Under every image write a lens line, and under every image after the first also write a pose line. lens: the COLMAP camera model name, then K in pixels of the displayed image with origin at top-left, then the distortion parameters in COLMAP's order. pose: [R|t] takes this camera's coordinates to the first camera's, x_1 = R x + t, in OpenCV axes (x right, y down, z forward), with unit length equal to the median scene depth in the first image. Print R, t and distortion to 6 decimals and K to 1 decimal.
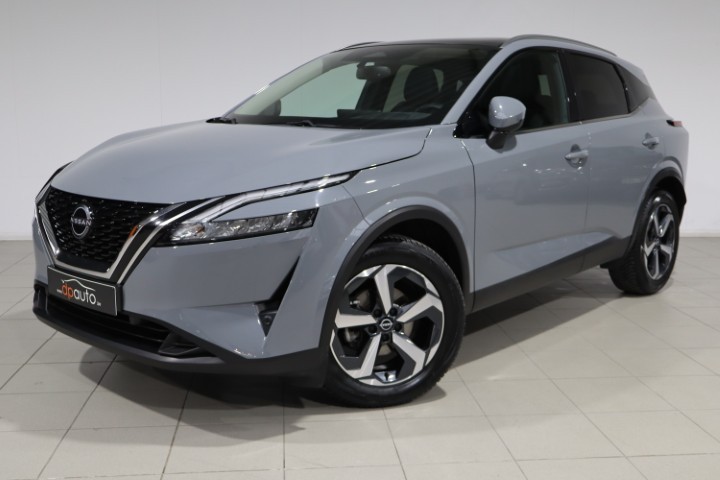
lens RADIAL K [[776.1, 0, 360.0], [0, 776.1, 240.0], [0, 0, 1]] dist [0.010242, -0.006234]
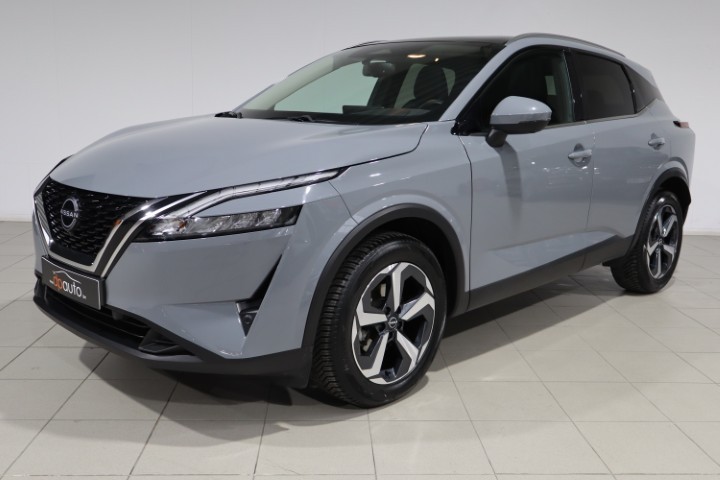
lens RADIAL K [[688.0, 0, 360.0], [0, 688.0, 240.0], [0, 0, 1]] dist [-0.005548, 0.002863]
pose [[0.998440, 0.022717, -0.051011, 0.052170], [-0.021599, 0.999516, 0.022374, -0.015448], [0.051495, -0.021237, 0.998447, 0.119141]]
